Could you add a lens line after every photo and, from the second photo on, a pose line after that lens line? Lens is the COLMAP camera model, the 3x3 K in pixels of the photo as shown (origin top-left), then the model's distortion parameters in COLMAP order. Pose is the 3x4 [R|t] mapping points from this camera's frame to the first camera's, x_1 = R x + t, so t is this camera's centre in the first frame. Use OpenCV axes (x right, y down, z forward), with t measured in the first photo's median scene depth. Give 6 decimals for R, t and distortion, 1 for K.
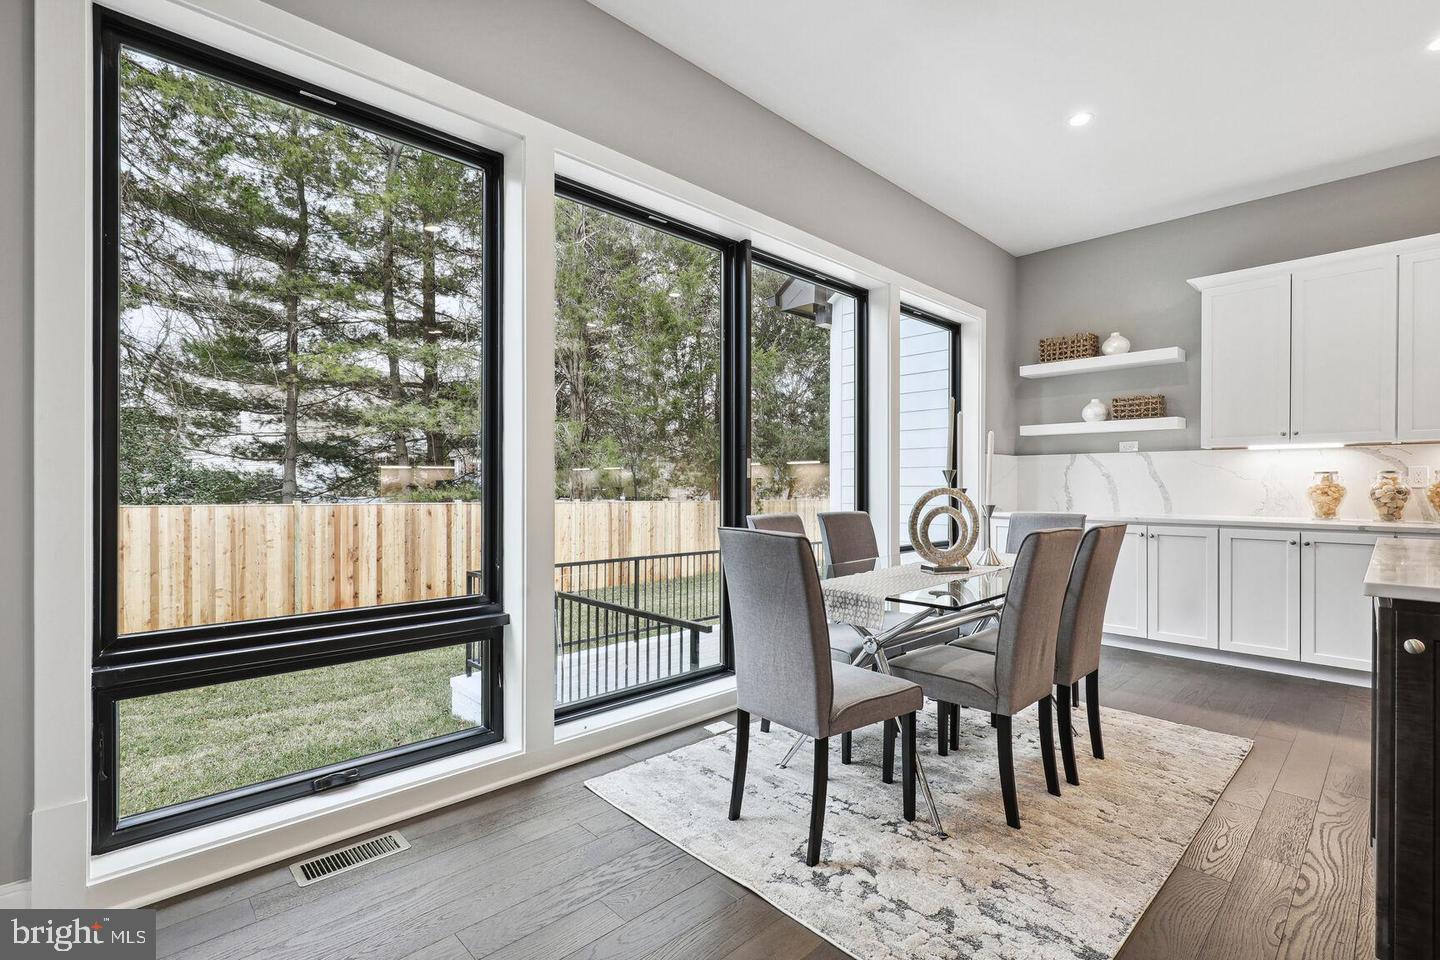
lens RADIAL K [[658.5, 0, 720.5], [0, 658.5, 486.7], [0, 0, 1]] dist [0.002814, -0.000099]
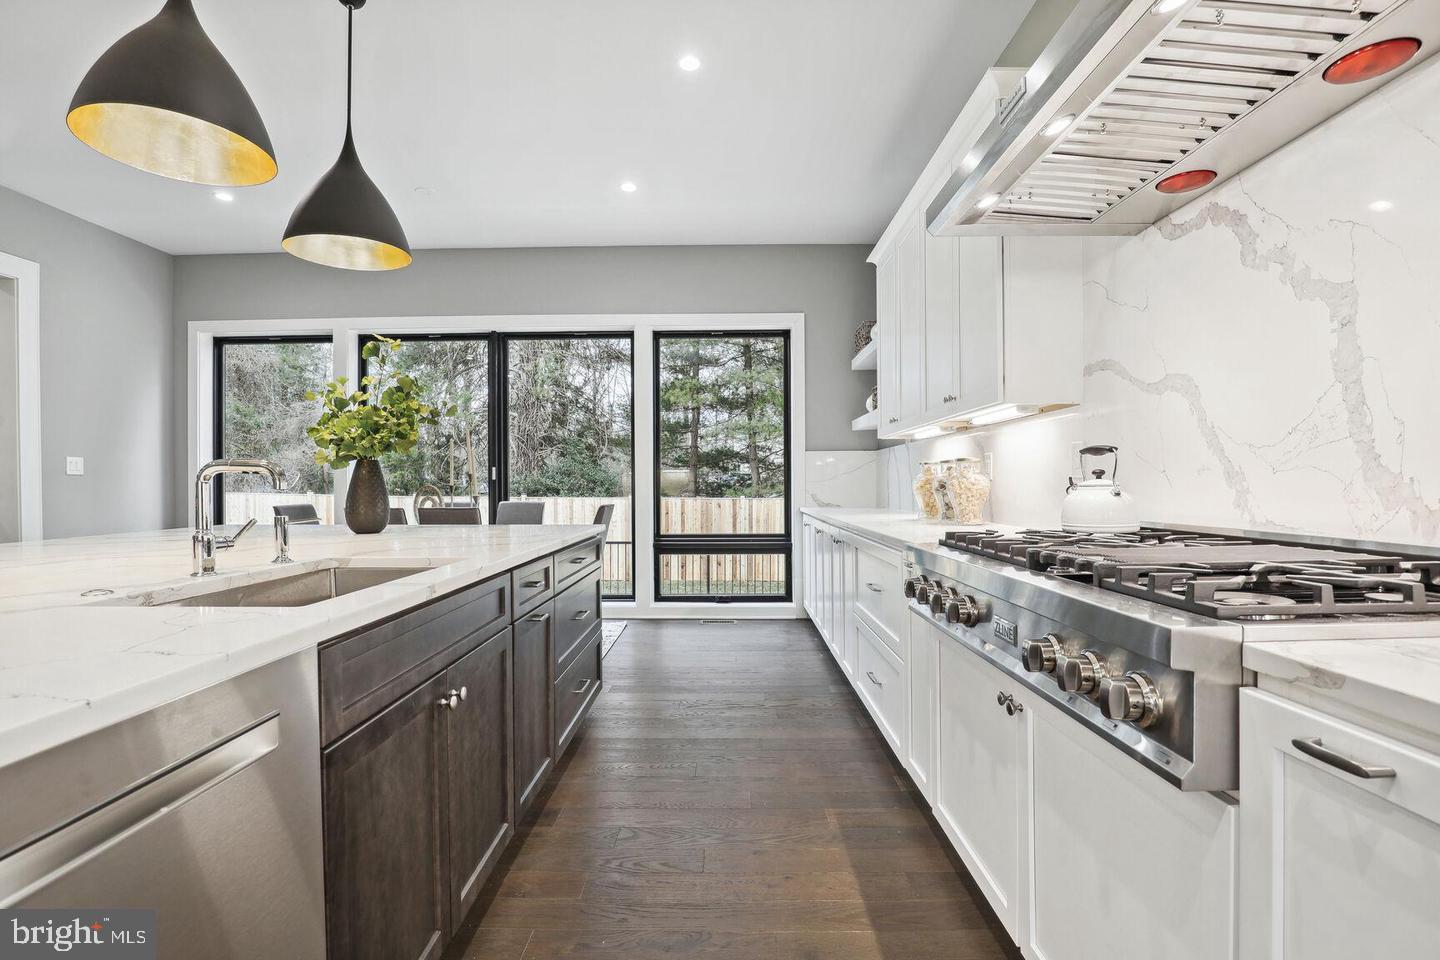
lens RADIAL K [[670.1, 0, 721.2], [0, 670.1, 488.1], [0, 0, 1]] dist [-0.038730, 0.008329]
pose [[0.712993, -0.003804, -0.701161, 1.422212], [0.007085, 0.999973, 0.001780, 0.008315], [0.701135, -0.006237, 0.713001, 0.205975]]
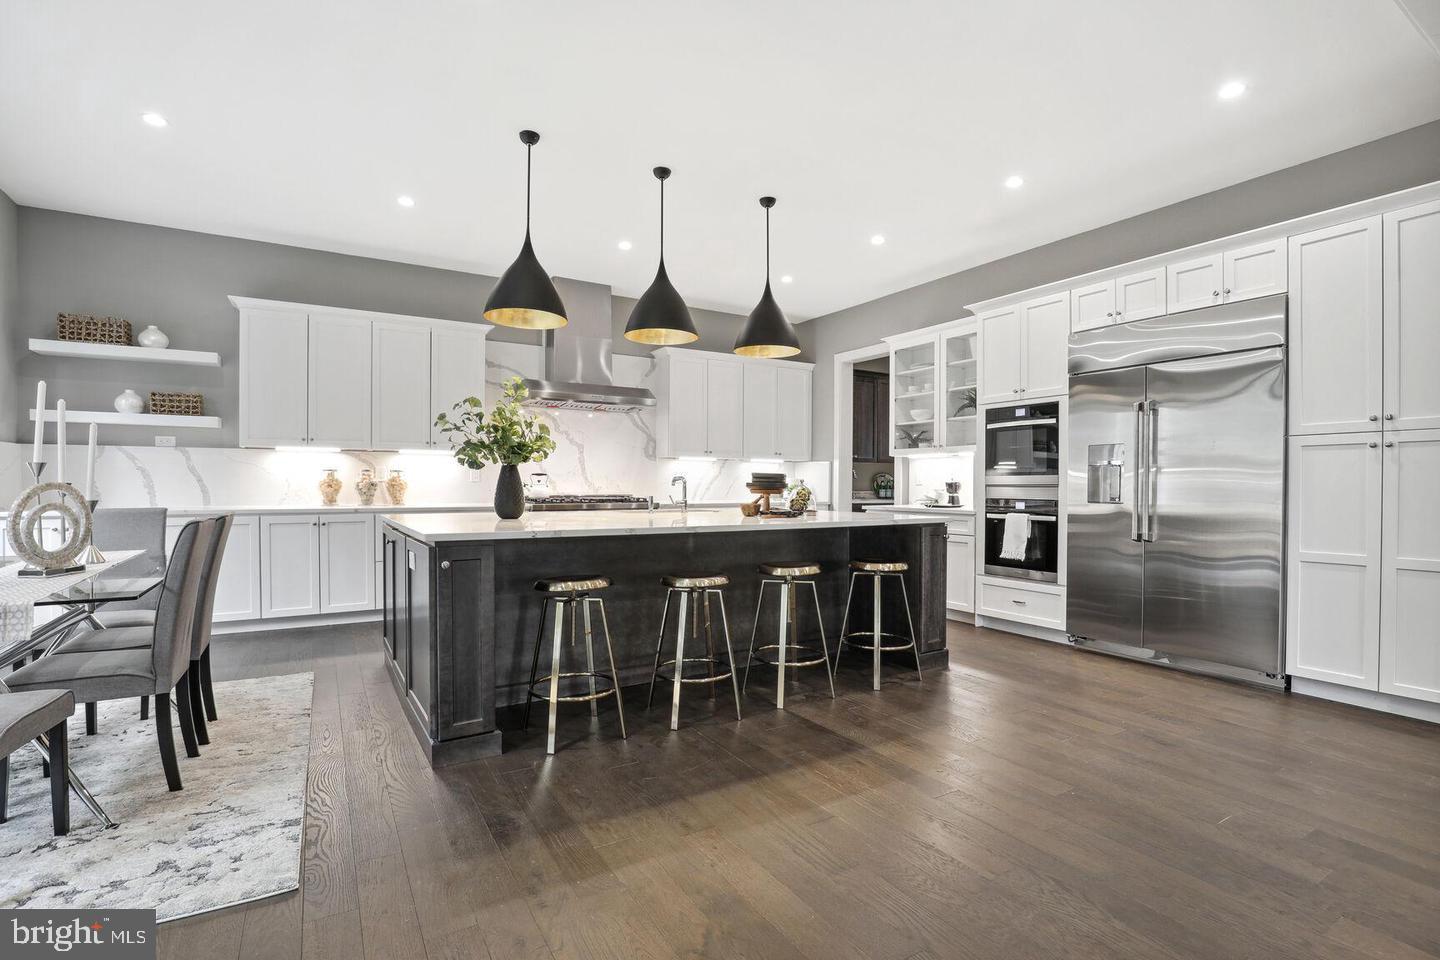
lens RADIAL K [[670.1, 0, 721.2], [0, 670.1, 488.1], [0, 0, 1]] dist [-0.038730, 0.008329]
pose [[0.220009, -0.010429, 0.975442, -0.226488], [-0.001292, 0.999939, 0.010982, -0.001093], [-0.975497, -0.003676, 0.219982, -0.068923]]
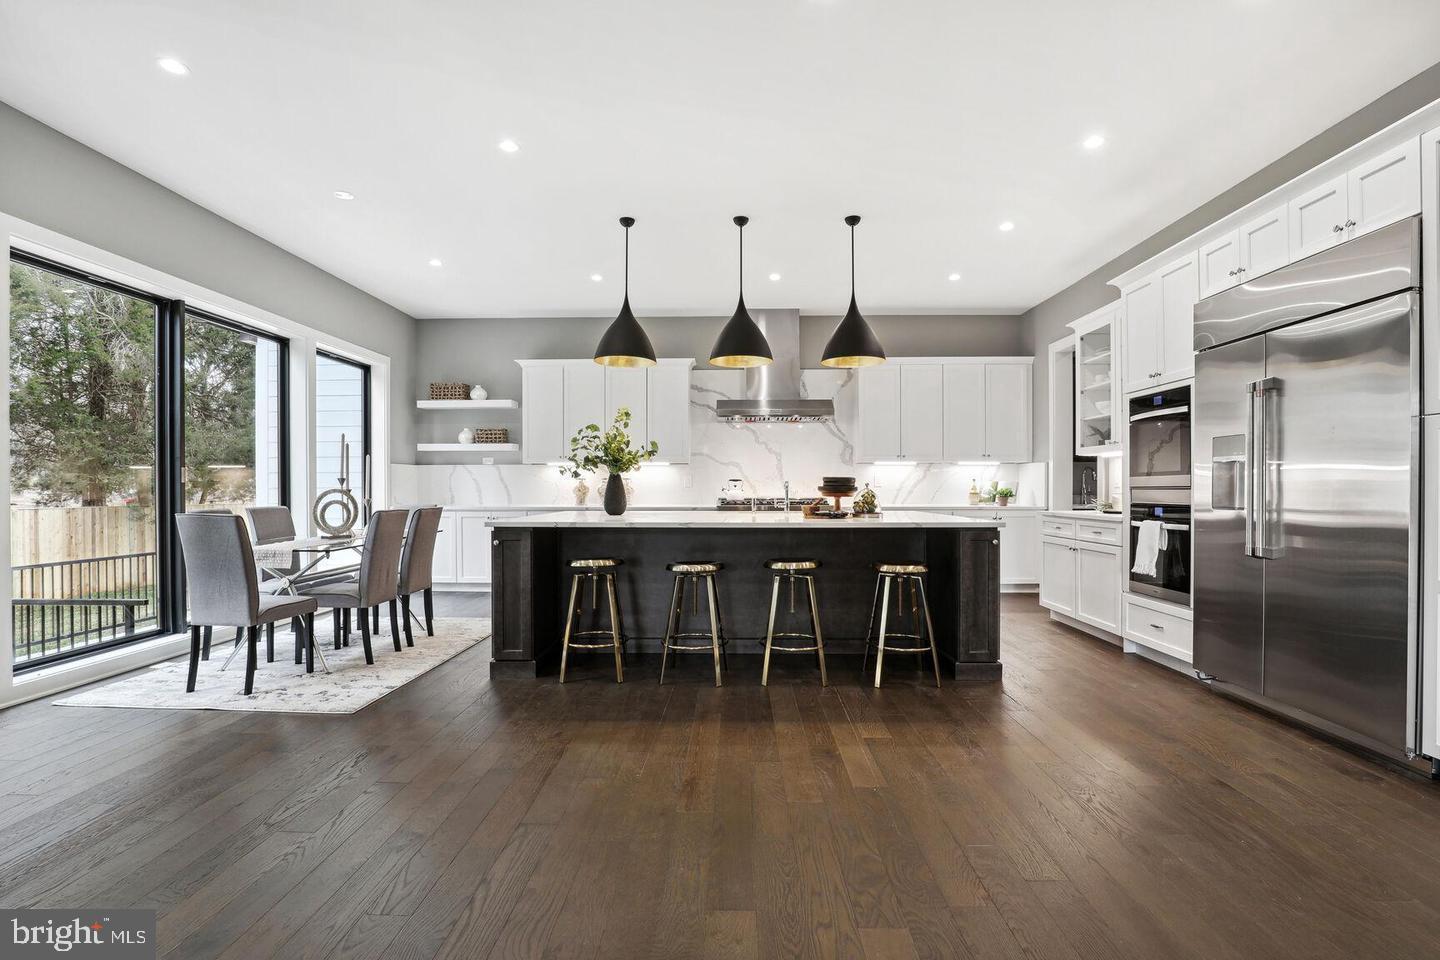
lens RADIAL K [[670.1, 0, 721.2], [0, 670.1, 488.1], [0, 0, 1]] dist [-0.038730, 0.008329]
pose [[0.710146, -0.006490, 0.704025, -0.102352], [0.006427, 0.999976, 0.002736, 0.000743], [-0.704025, 0.002582, 0.710170, -0.607543]]
